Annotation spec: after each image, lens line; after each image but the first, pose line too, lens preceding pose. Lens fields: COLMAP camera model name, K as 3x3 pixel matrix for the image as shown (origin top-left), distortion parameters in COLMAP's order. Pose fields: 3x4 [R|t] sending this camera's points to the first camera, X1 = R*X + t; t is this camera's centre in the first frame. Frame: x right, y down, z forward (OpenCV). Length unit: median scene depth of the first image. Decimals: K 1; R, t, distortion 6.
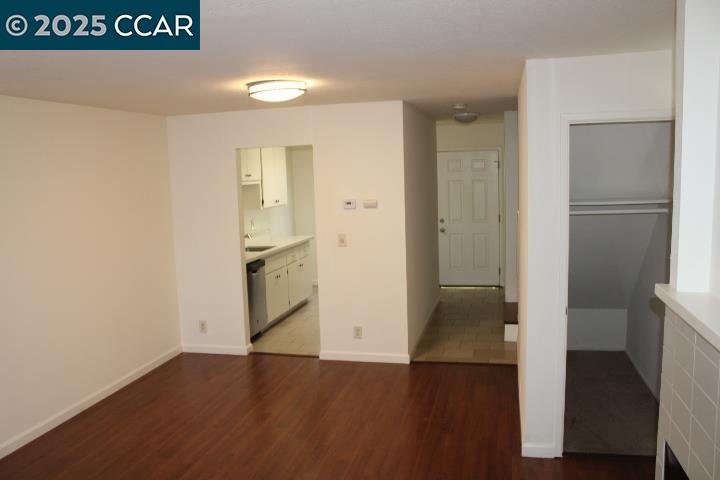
lens RADIAL K [[597.7, 0, 364.6], [0, 597.7, 237.7], [0, 0, 1]] dist [-0.139466, 0.084260]
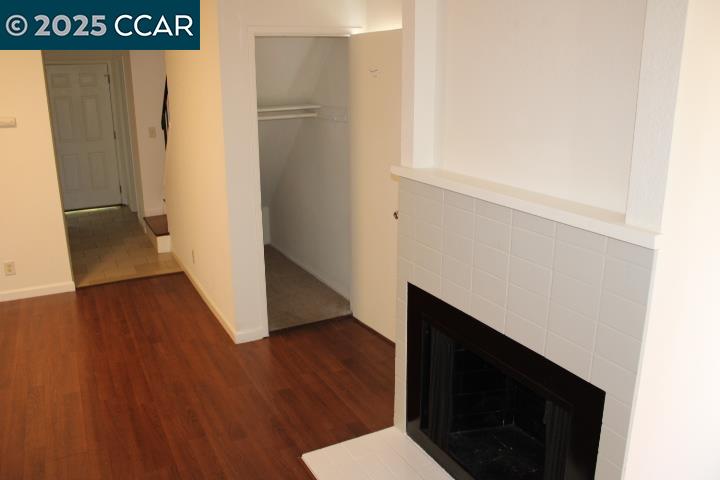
lens RADIAL K [[597.7, 0, 353.3], [0, 597.7, 235.9], [0, 0, 1]] dist [-0.139466, 0.084260]
pose [[0.763156, -0.148694, 0.628874, -0.154177], [0.062678, 0.985611, 0.156982, 0.007300], [-0.643168, -0.080385, 0.761494, 0.012240]]
